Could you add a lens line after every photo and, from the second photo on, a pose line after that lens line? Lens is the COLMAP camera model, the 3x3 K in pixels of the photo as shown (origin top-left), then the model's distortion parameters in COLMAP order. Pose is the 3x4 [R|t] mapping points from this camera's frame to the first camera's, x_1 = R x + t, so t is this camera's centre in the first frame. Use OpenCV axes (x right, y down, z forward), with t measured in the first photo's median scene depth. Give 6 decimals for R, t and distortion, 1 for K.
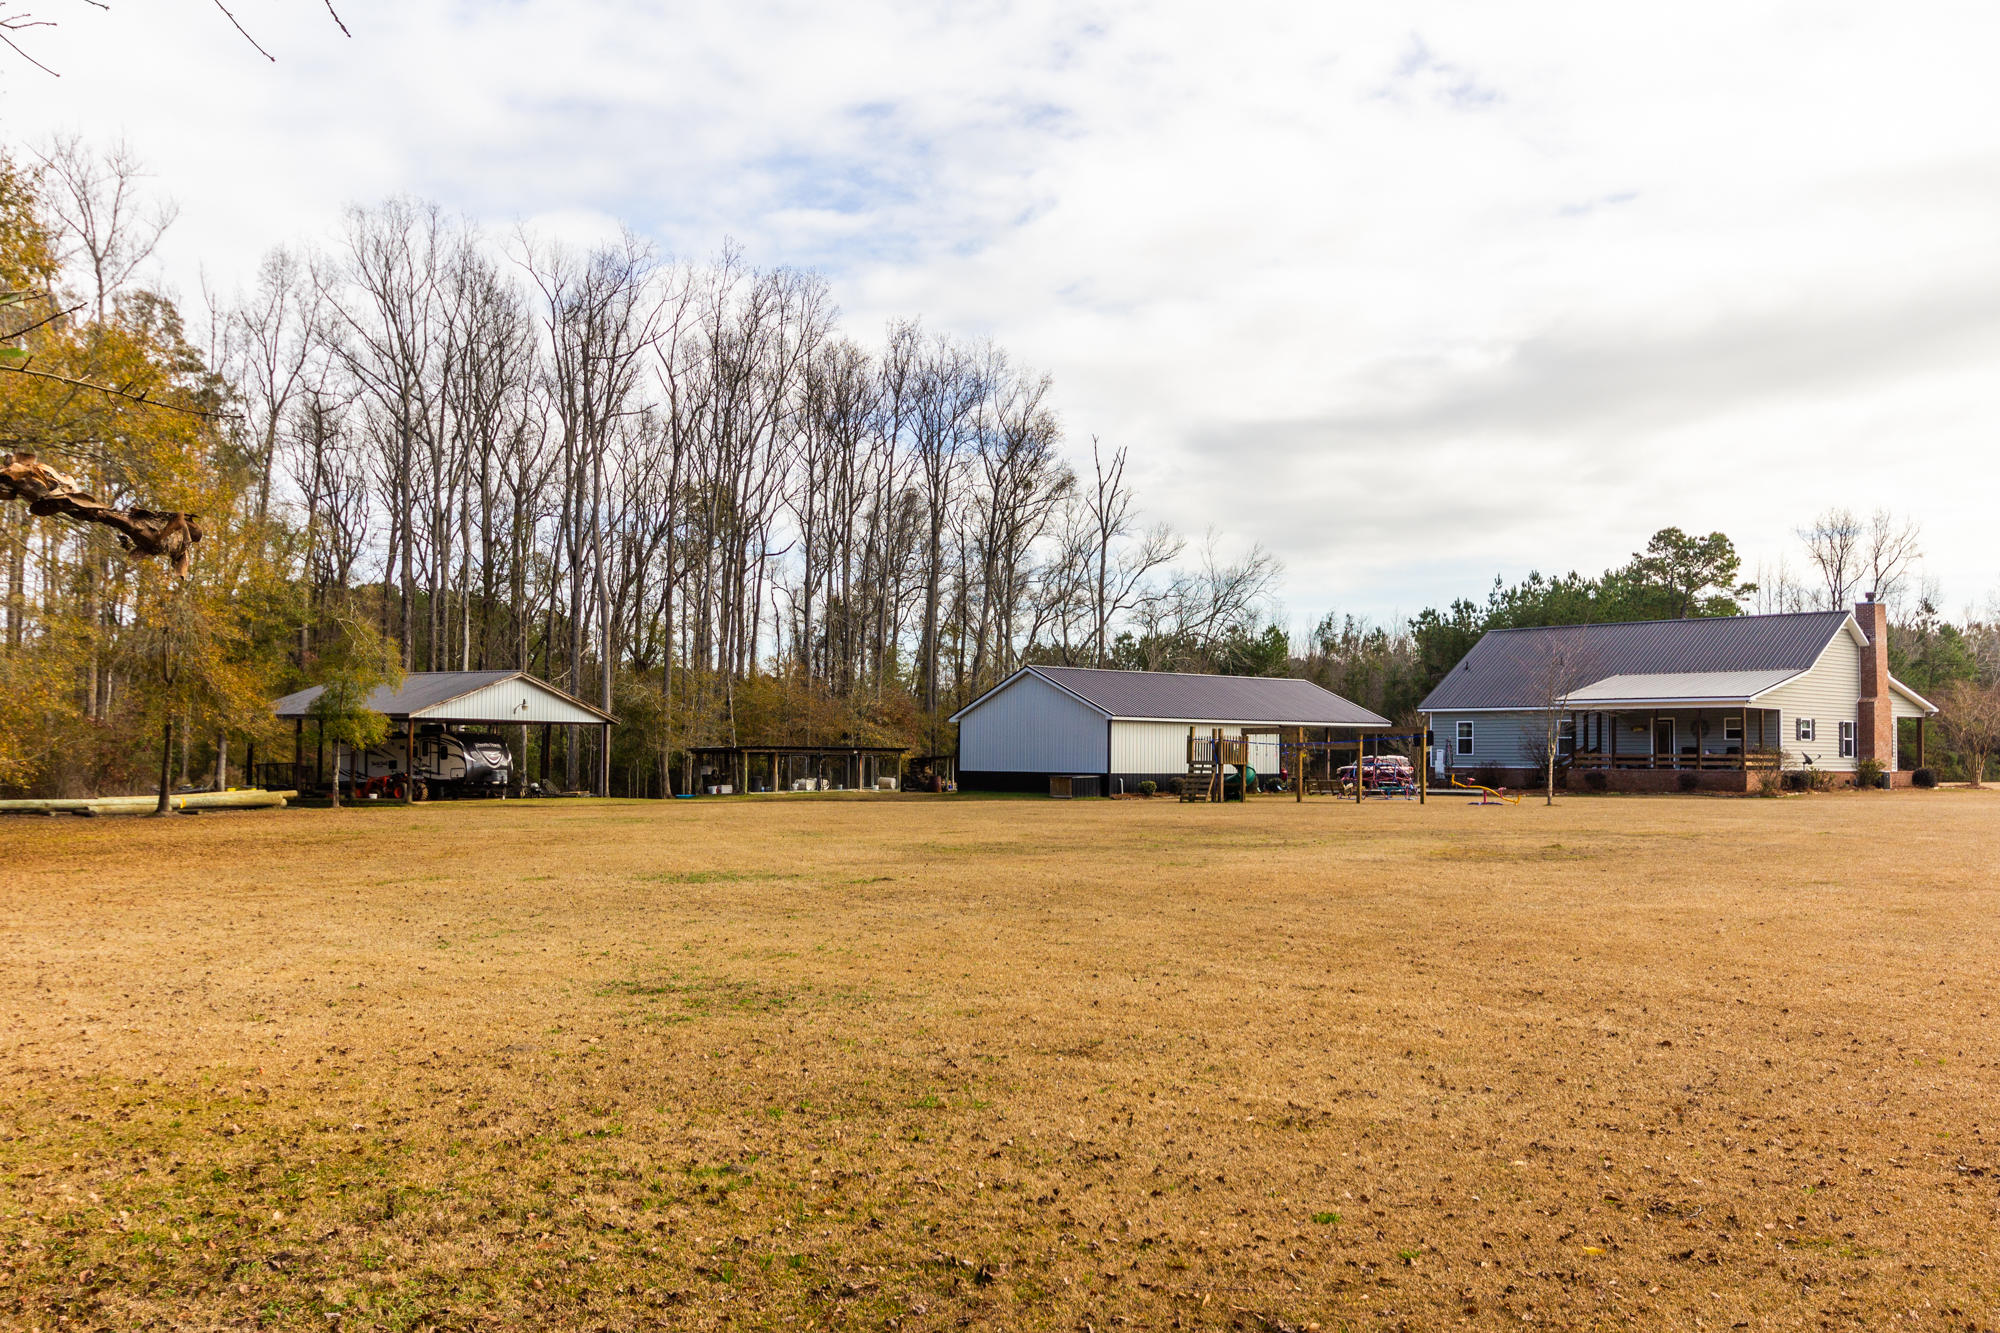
lens RADIAL K [[1798.2, 0, 1002.0], [0, 1798.2, 707.4], [0, 0, 1]] dist [-0.009547, 0.025986]
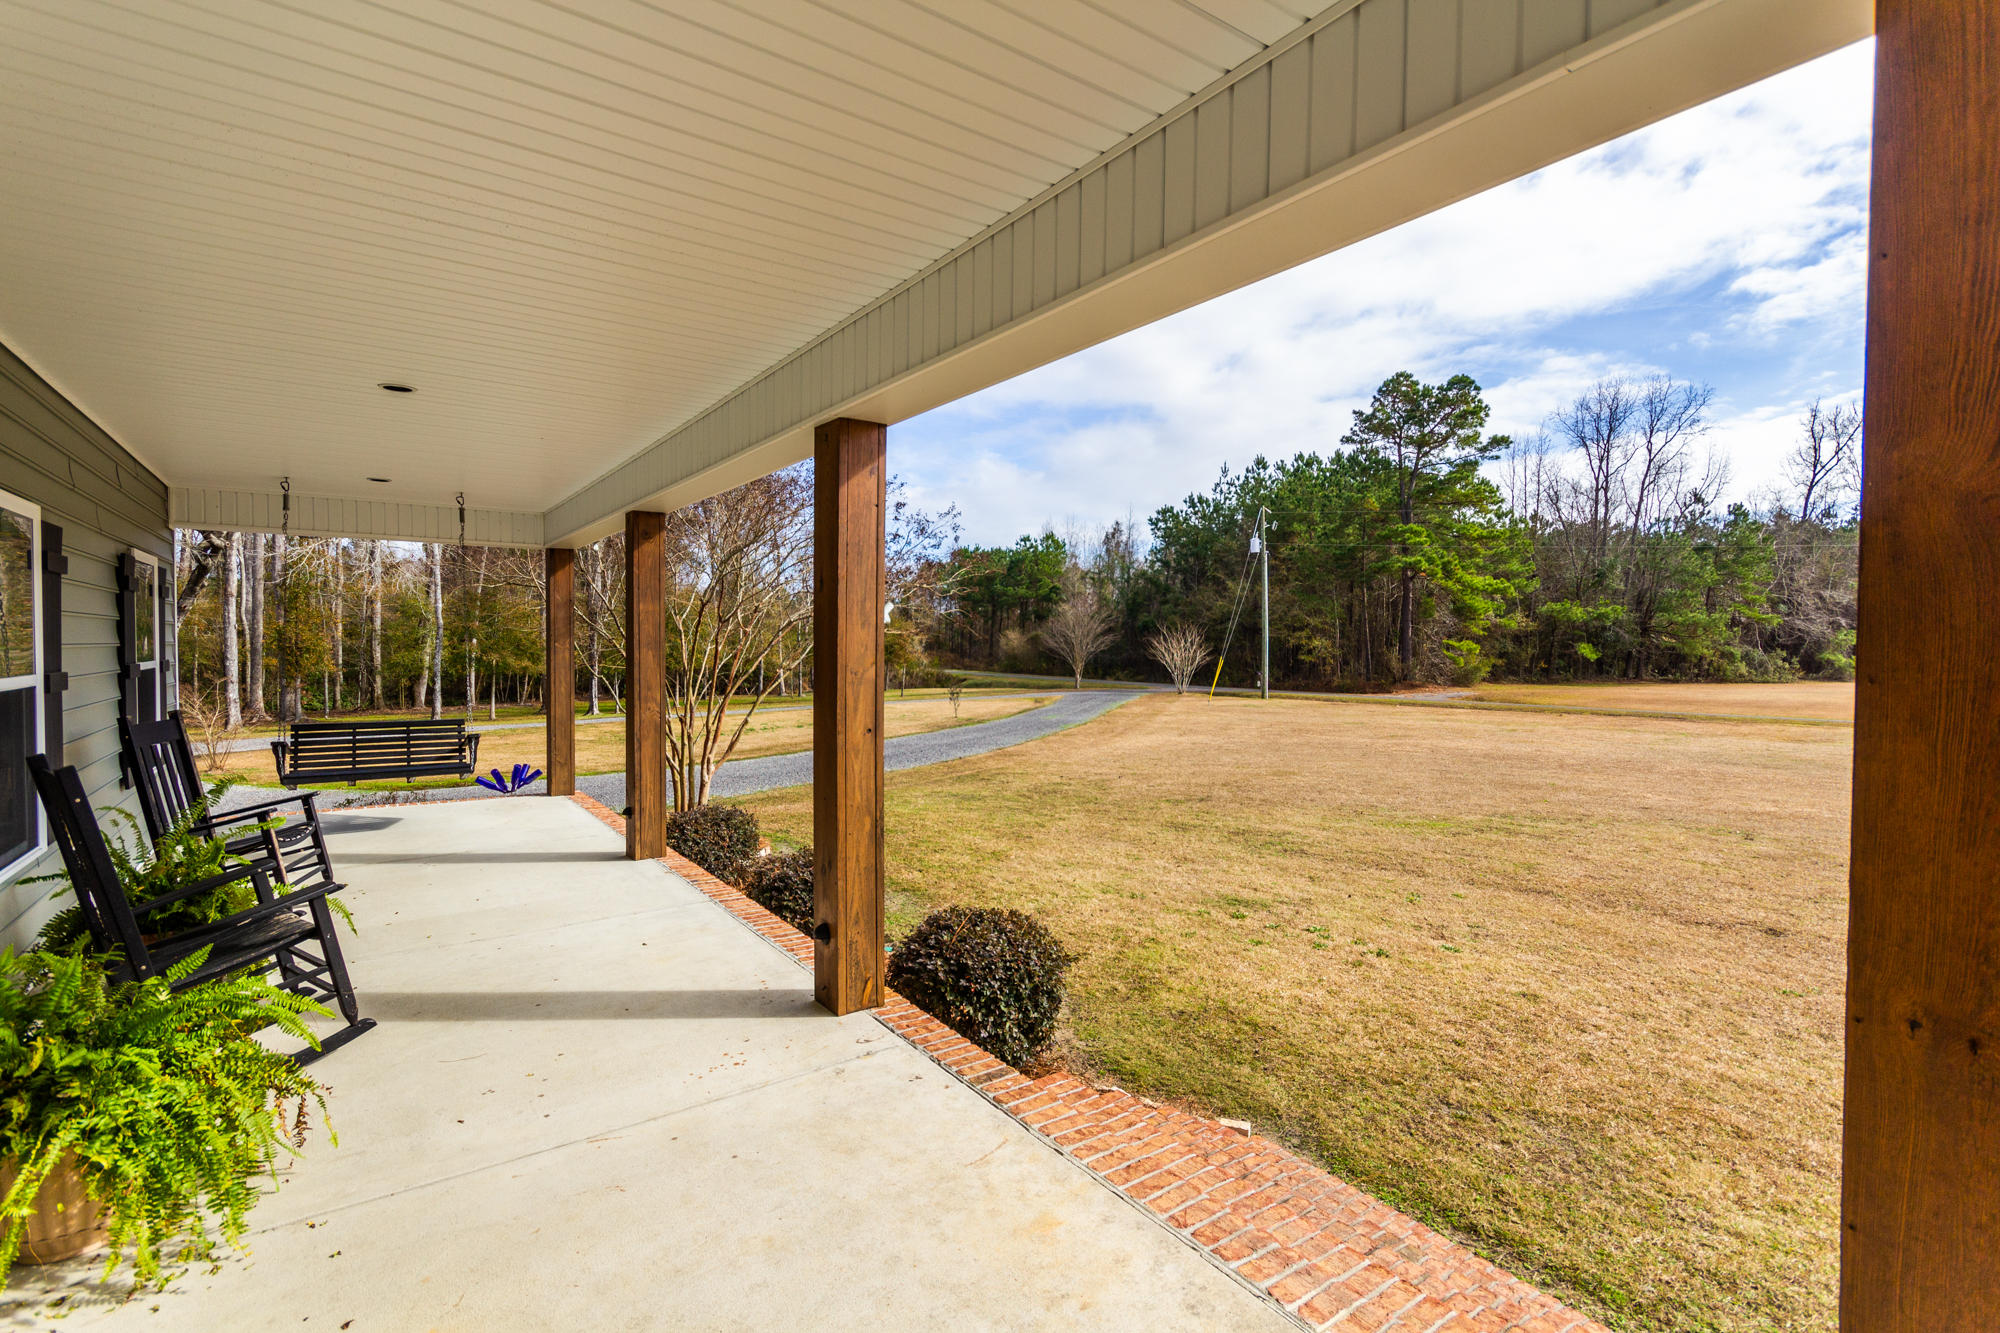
lens RADIAL K [[932.5, 0, 961.5], [0, 932.5, 663.8], [0, 0, 1]] dist [0.012227, 0.001394]
pose [[0.991382, 0.005745, -0.130878, 0.201723], [0.000569, 0.998840, 0.048154, 0.010233], [0.131003, -0.047814, 0.990228, 0.475239]]
